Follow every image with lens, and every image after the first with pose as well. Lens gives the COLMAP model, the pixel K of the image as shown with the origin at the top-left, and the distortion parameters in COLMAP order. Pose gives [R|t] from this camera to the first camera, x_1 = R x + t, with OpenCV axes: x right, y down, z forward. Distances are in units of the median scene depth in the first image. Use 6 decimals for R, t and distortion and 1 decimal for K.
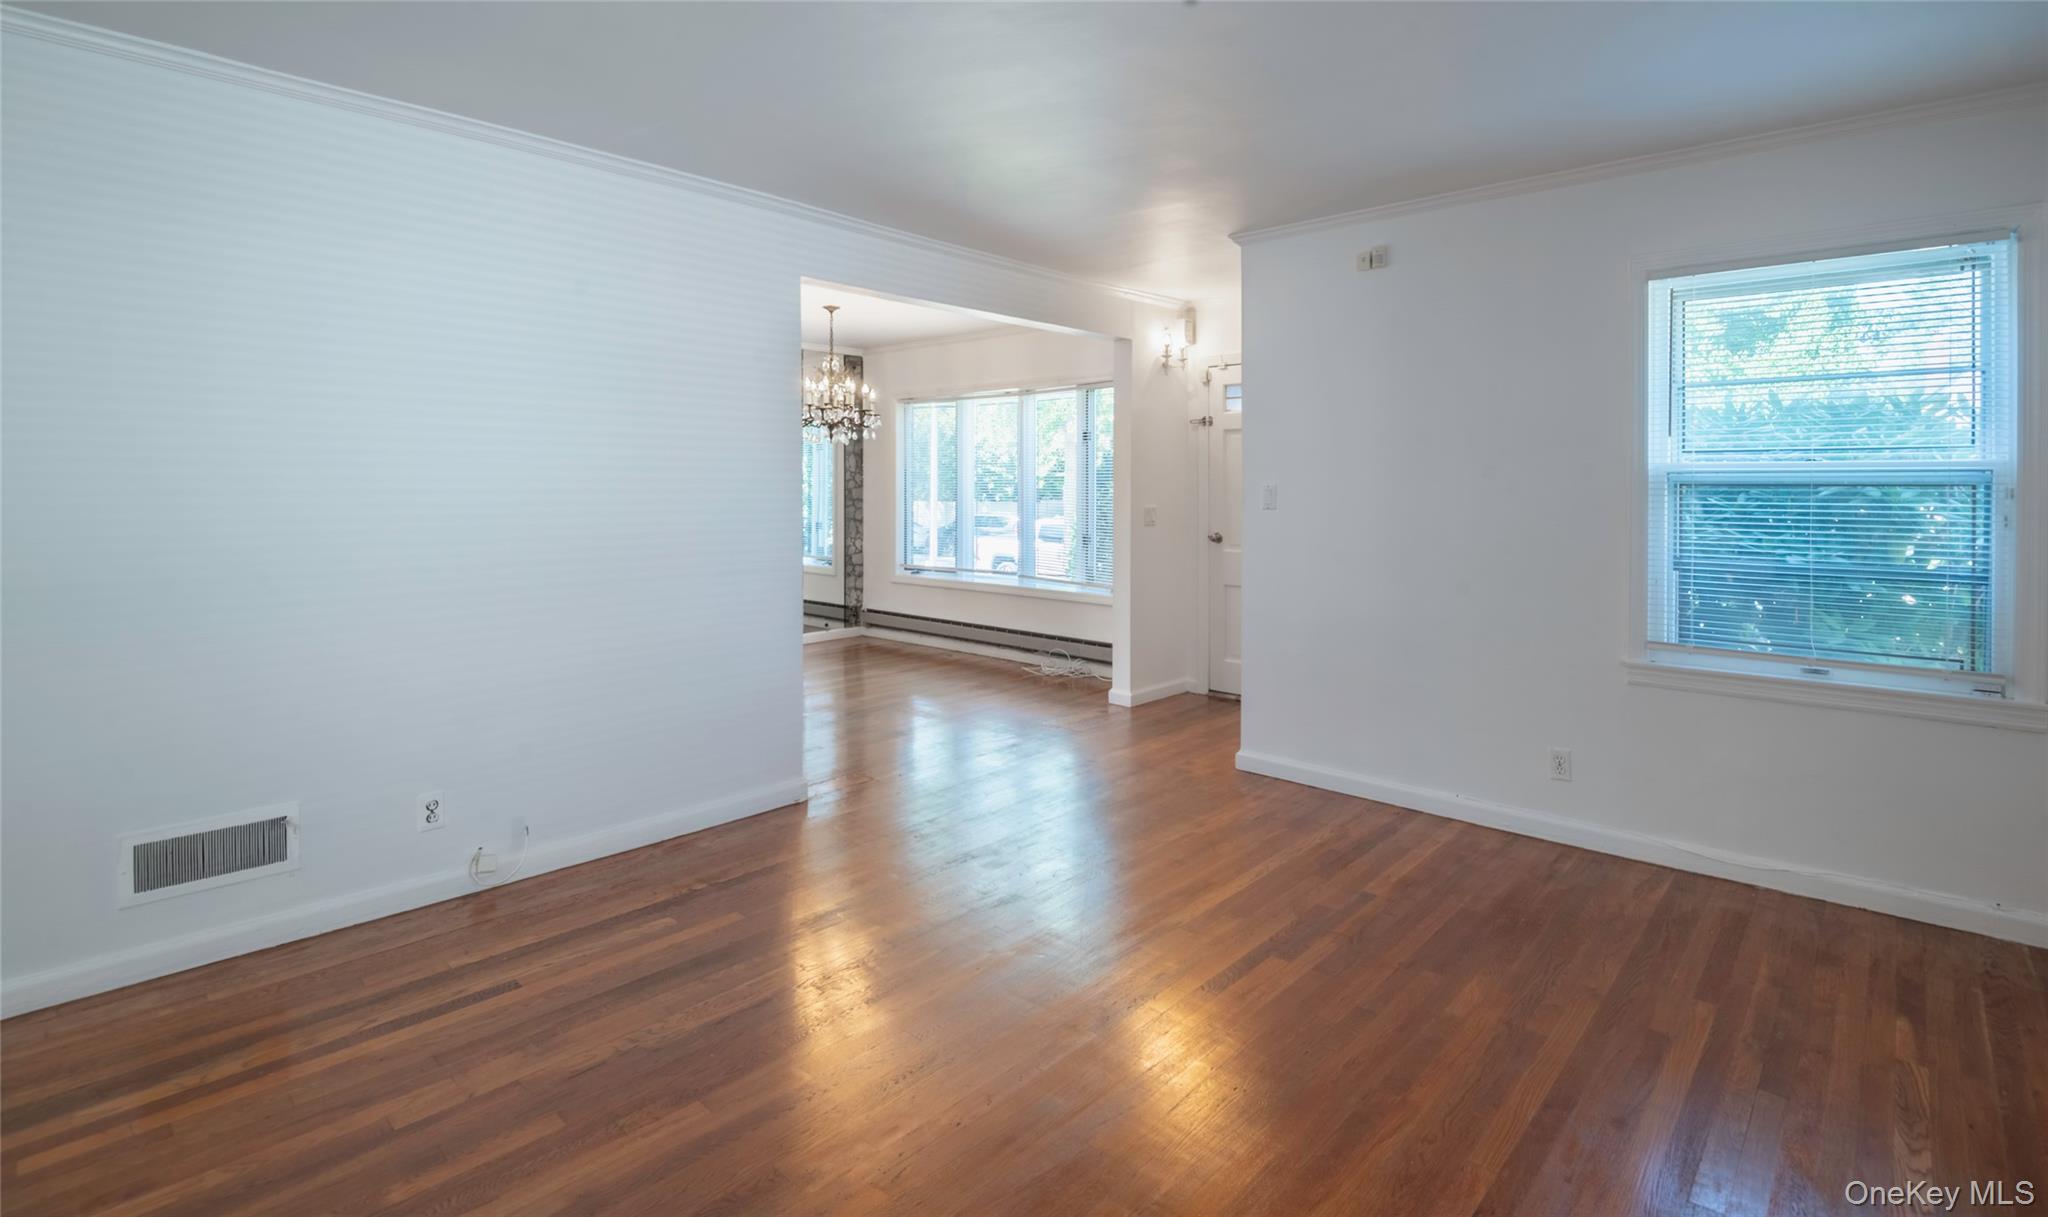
lens RADIAL K [[972.3, 0, 1024.4], [0, 972.3, 490.5], [0, 0, 1]] dist [-0.027544, -0.000775]
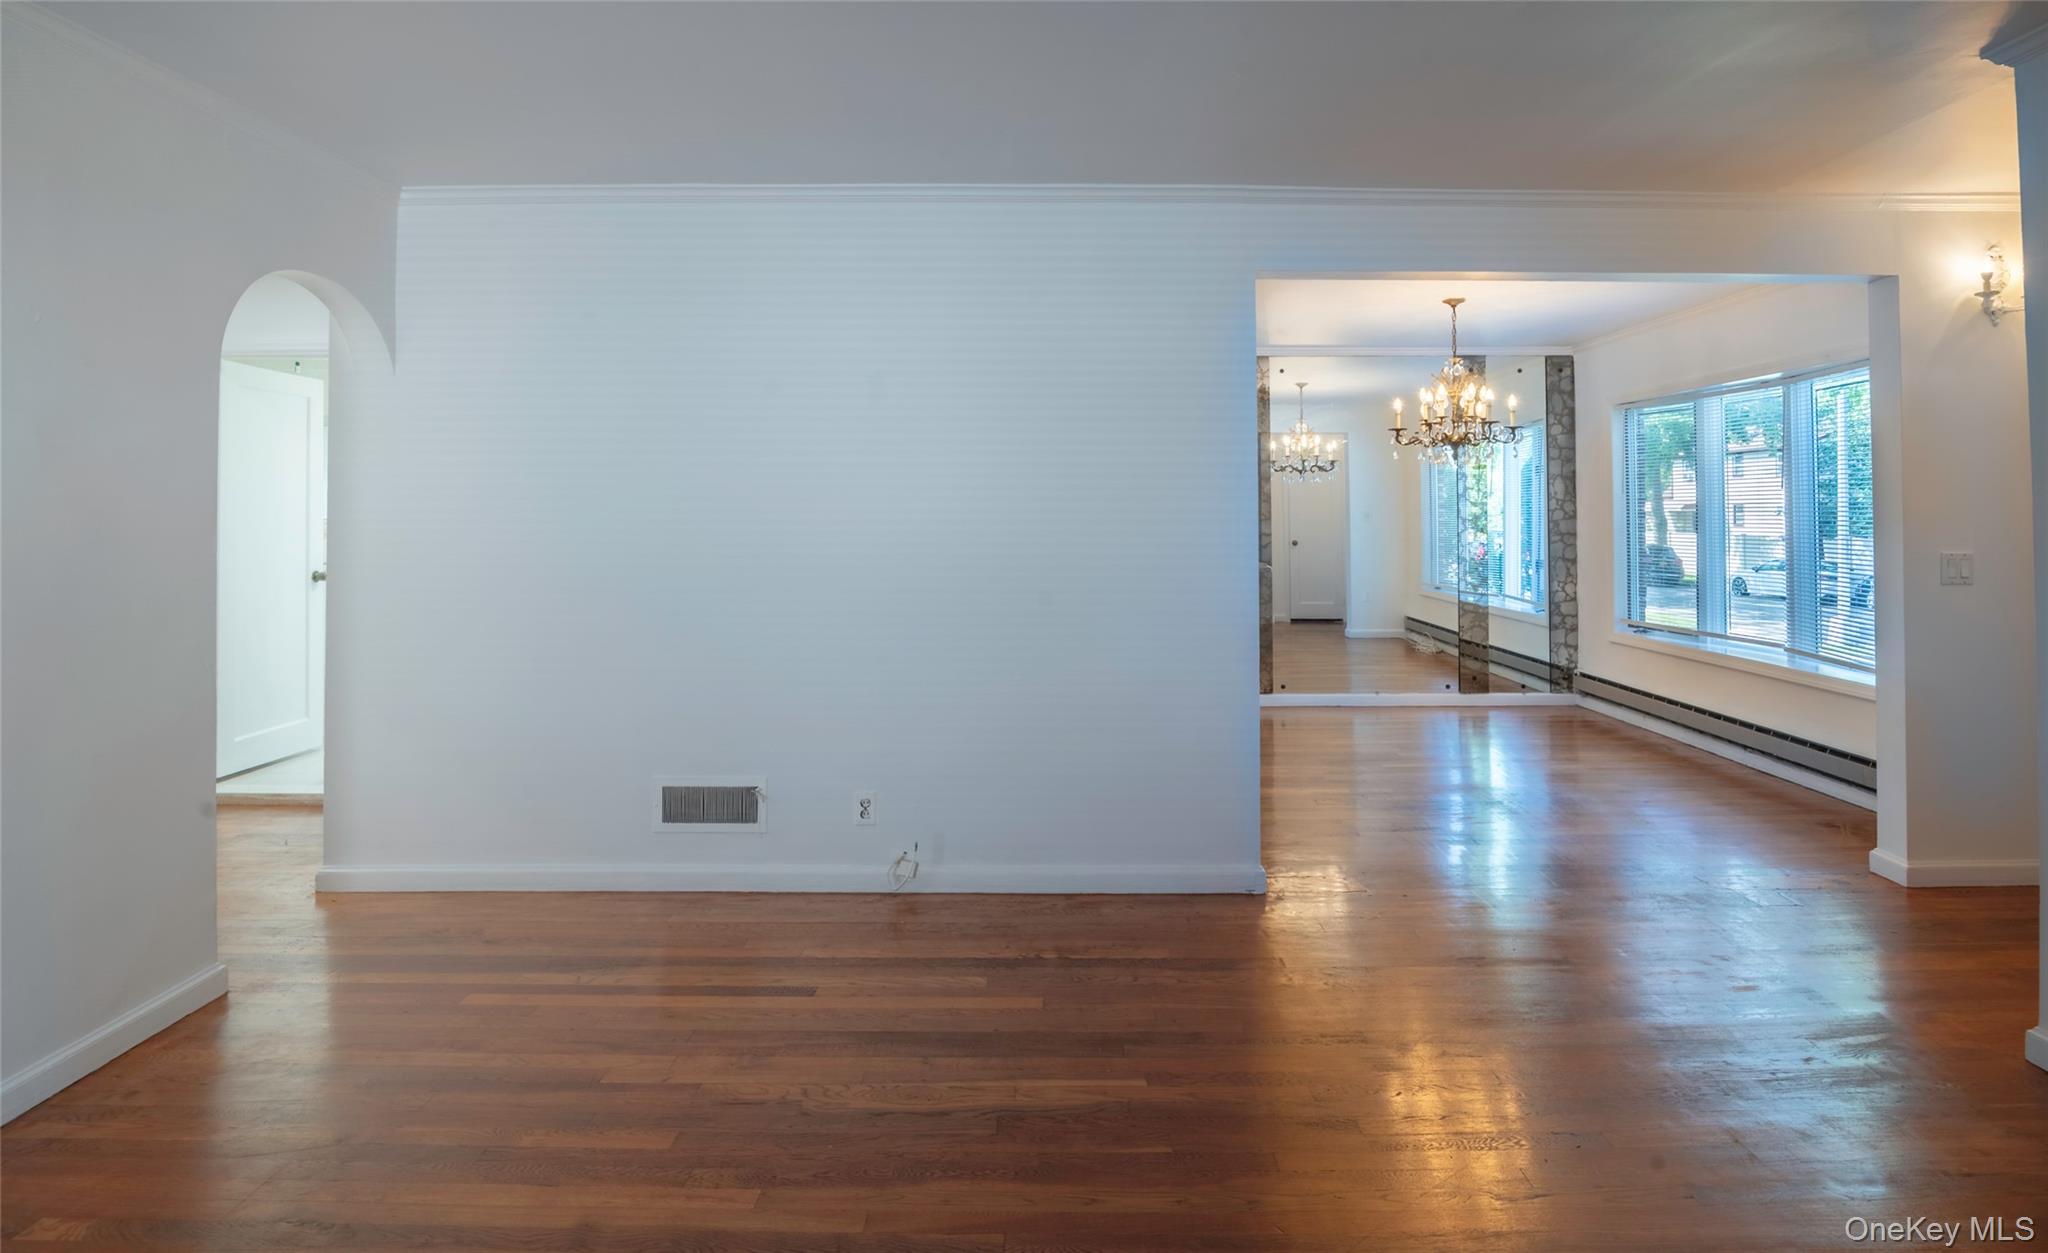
lens RADIAL K [[980.6, 0, 1028.4], [0, 980.6, 497.1], [0, 0, 1]] dist [-0.004102, -0.000883]
pose [[0.675396, -0.010666, -0.737378, 0.133142], [-0.006204, 0.999778, -0.020144, -0.002165], [0.737429, 0.018180, 0.675180, 0.136734]]
